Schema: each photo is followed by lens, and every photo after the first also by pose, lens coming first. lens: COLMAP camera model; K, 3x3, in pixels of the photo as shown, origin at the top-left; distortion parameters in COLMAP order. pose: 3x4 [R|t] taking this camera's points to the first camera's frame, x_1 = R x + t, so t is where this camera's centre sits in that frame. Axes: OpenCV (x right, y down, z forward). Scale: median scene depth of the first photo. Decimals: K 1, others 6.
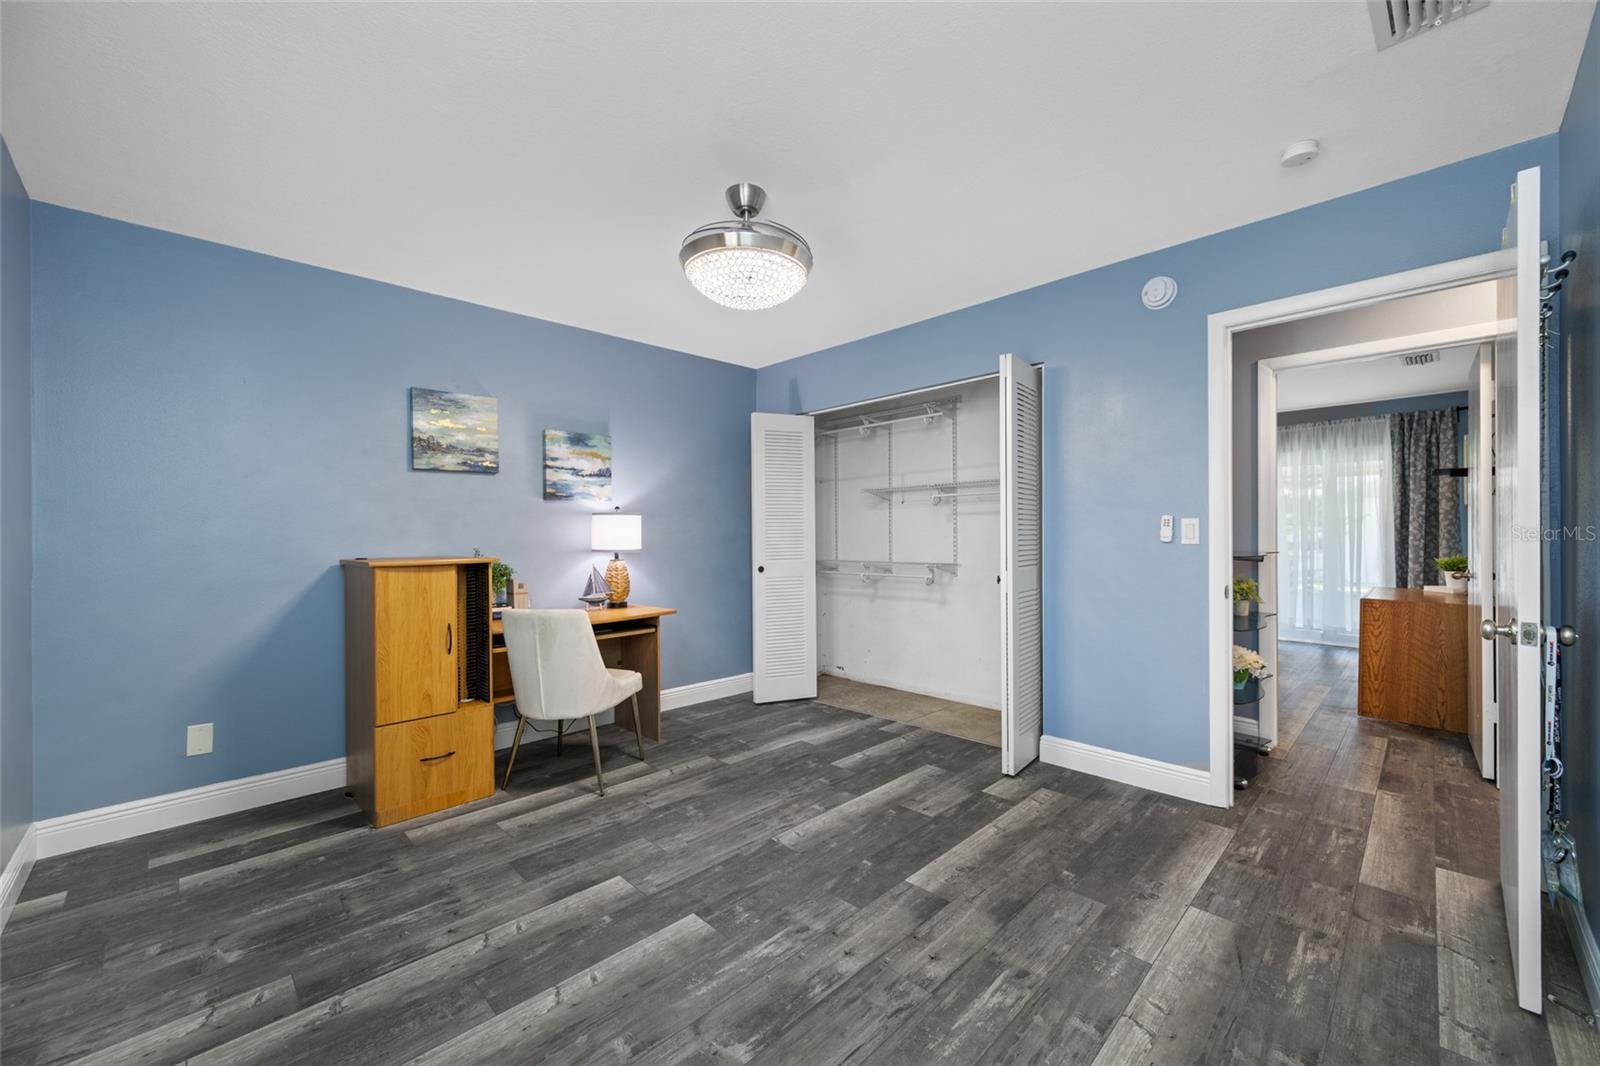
lens RADIAL K [[633.3, 0, 805.6], [0, 633.3, 540.0], [0, 0, 1]] dist [-0.005744, 0.001822]
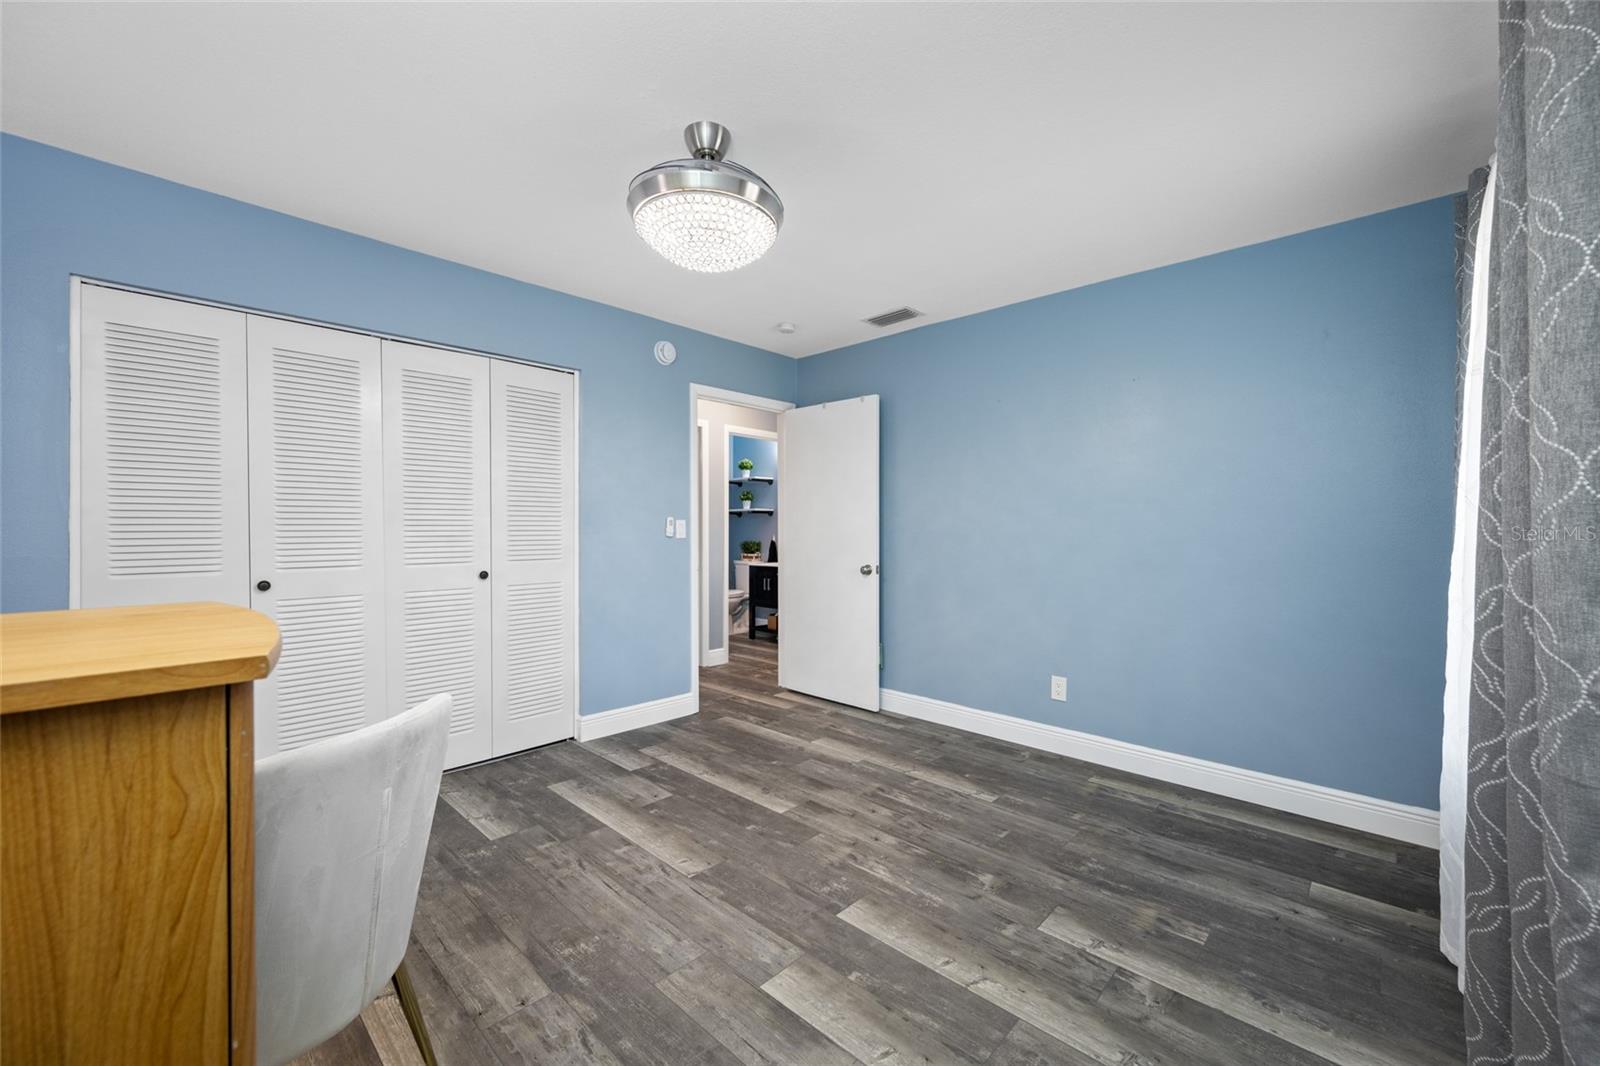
lens RADIAL K [[633.3, 0, 800.5], [0, 633.3, 529.8], [0, 0, 1]] dist [-0.005744, 0.001822]
pose [[-0.026997, 0.003789, 0.999628, -0.905931], [0.007395, 0.999966, -0.003591, -0.003398], [-0.999608, 0.007296, -0.027024, 0.842426]]
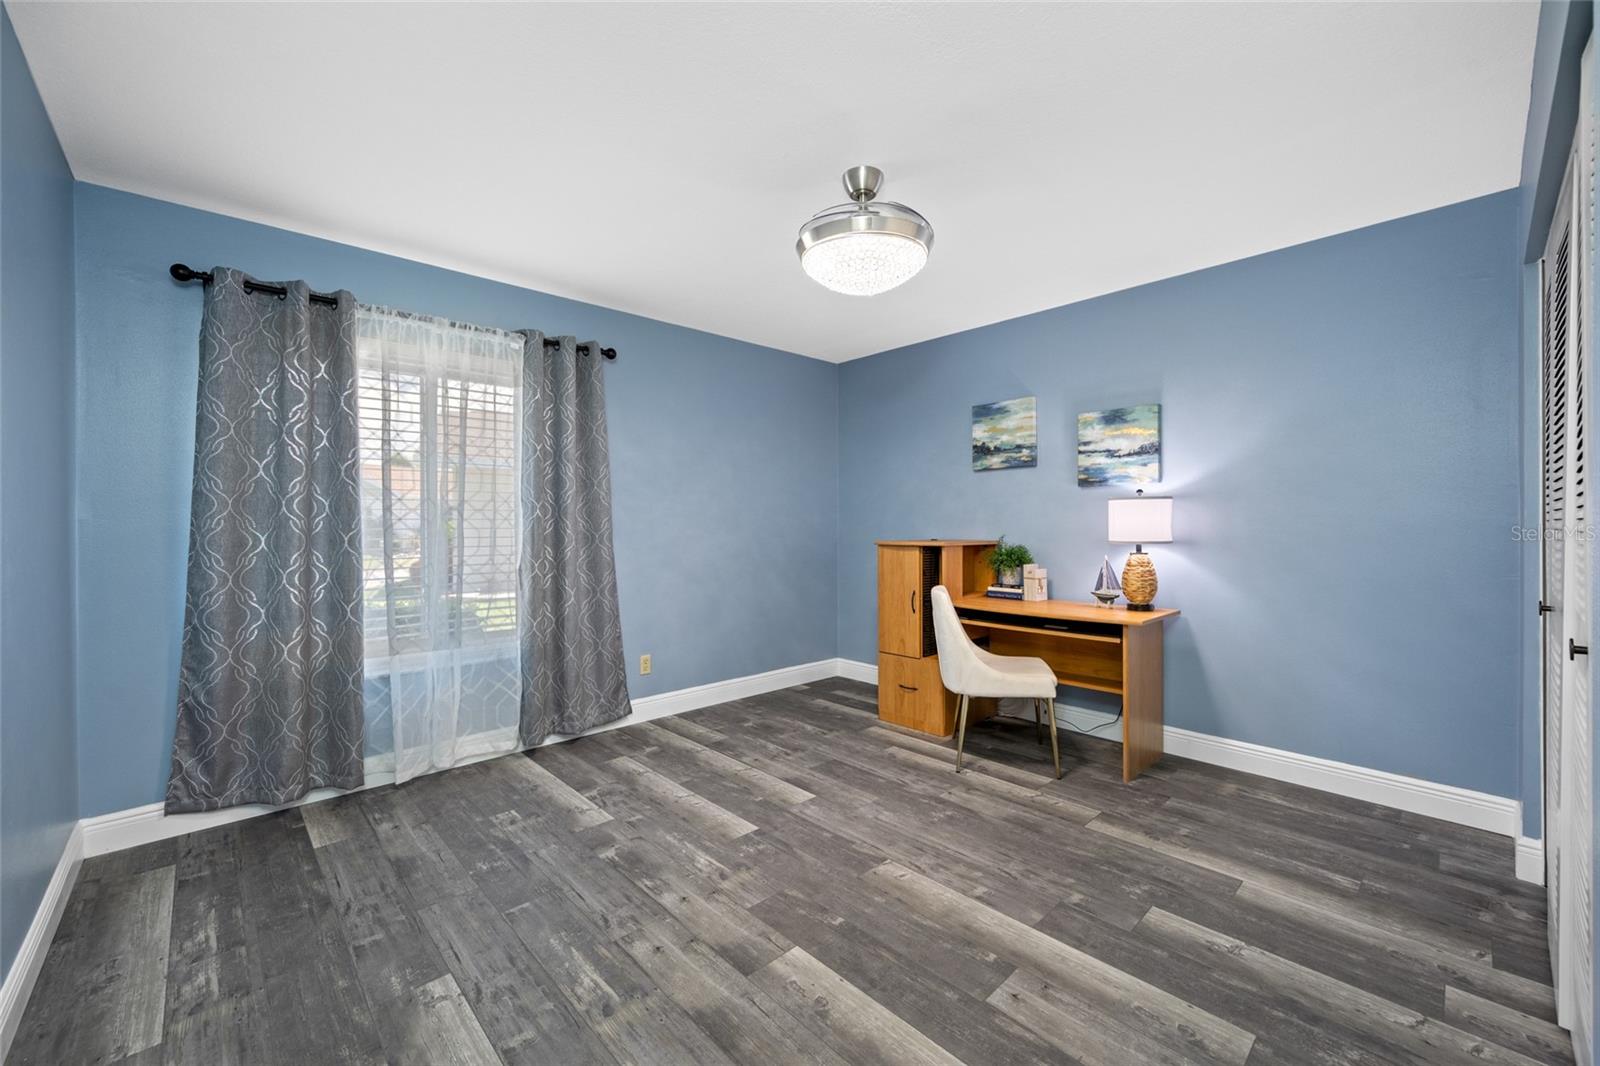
lens RADIAL K [[633.3, 0, 797.5], [0, 633.3, 520.4], [0, 0, 1]] dist [-0.005744, 0.001822]
pose [[-0.035608, 0.003394, -0.999360, 0.832939], [-0.007481, 0.999965, 0.003662, -0.017133], [0.999338, 0.007606, -0.035581, 0.872283]]
